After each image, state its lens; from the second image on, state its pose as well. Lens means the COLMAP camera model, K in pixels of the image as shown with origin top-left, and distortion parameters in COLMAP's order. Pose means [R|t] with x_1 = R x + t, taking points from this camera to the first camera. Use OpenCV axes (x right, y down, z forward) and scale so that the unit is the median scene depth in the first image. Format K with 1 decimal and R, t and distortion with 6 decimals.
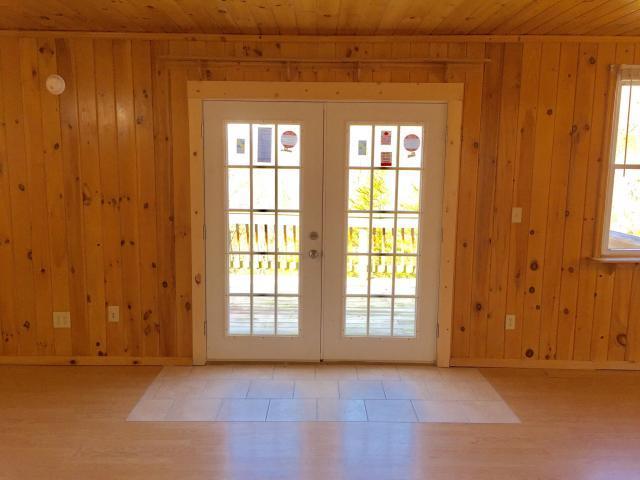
lens RADIAL K [[553.8, 0, 320.5], [0, 553.8, 238.5], [0, 0, 1]] dist [0.053513, -0.035875]
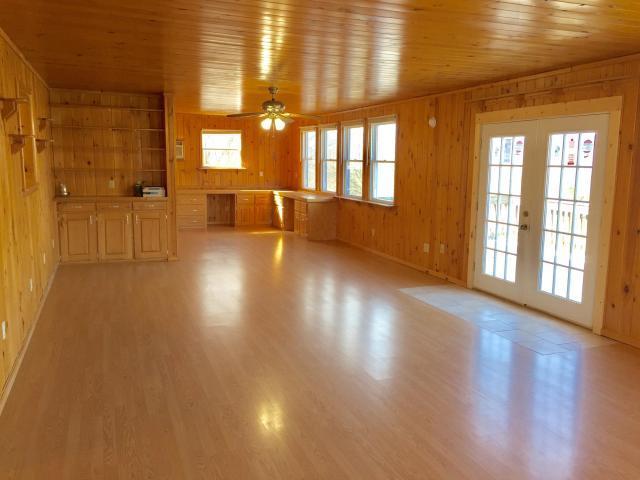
lens RADIAL K [[553.8, 0, 321.1], [0, 553.8, 241.7], [0, 0, 1]] dist [0.053513, -0.035875]
pose [[0.355147, 0.129294, -0.925826, 1.141712], [-0.135955, 0.987003, 0.085685, 0.013935], [0.924871, 0.095440, 0.368109, -0.004473]]
